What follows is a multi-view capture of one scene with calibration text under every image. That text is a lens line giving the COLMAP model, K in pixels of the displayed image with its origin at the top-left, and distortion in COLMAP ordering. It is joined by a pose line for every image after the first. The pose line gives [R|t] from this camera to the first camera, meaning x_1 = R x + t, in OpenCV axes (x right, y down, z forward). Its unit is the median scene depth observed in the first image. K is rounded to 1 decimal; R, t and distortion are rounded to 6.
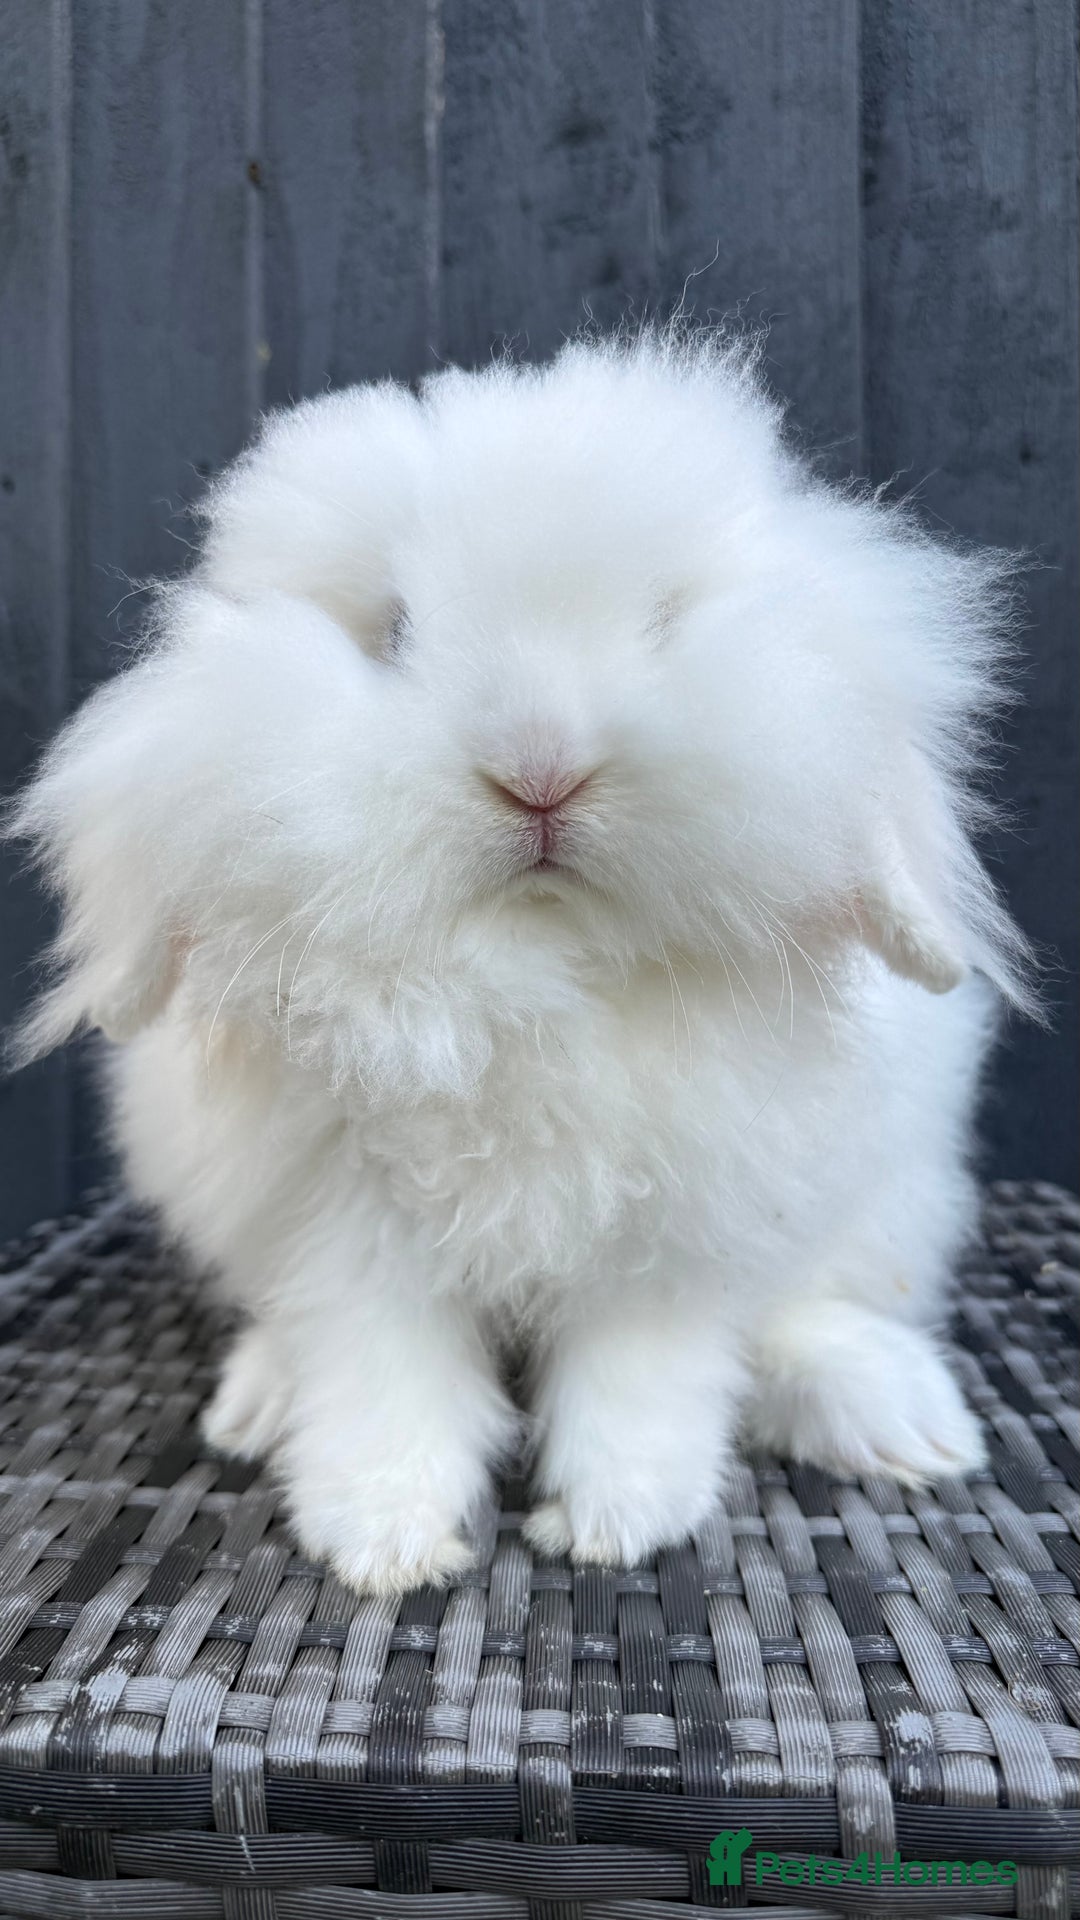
lens RADIAL K [[1410.4, 0, 540.0], [0, 1410.4, 960.0], [0, 0, 1]] dist [-0.048023, 0.031037]
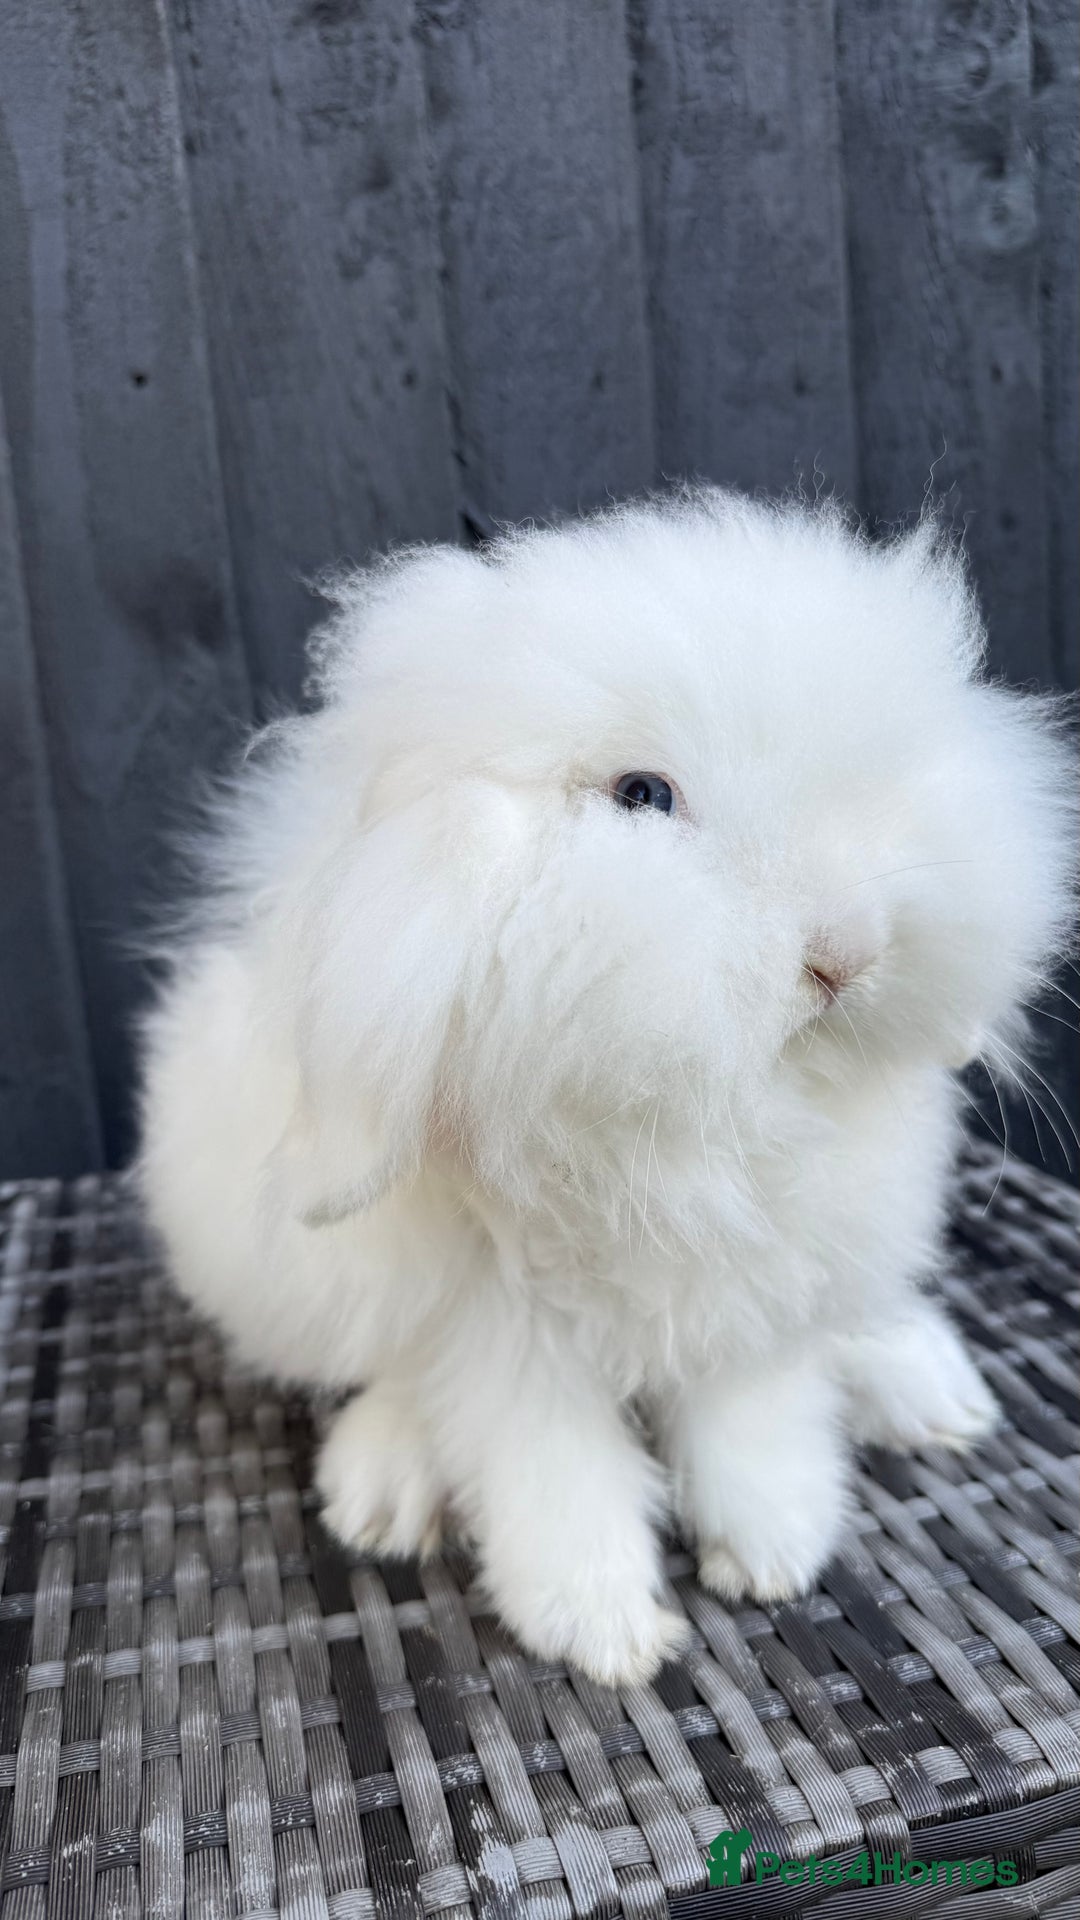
lens RADIAL K [[1410.1, 0, 549.0], [0, 1410.1, 962.3], [0, 0, 1]] dist [-0.020012, 0.000716]
pose [[0.950661, -0.117975, 0.286924, -0.390331], [0.073082, 0.984006, 0.162453, -0.272916], [-0.301500, -0.133468, 0.944078, 0.032849]]
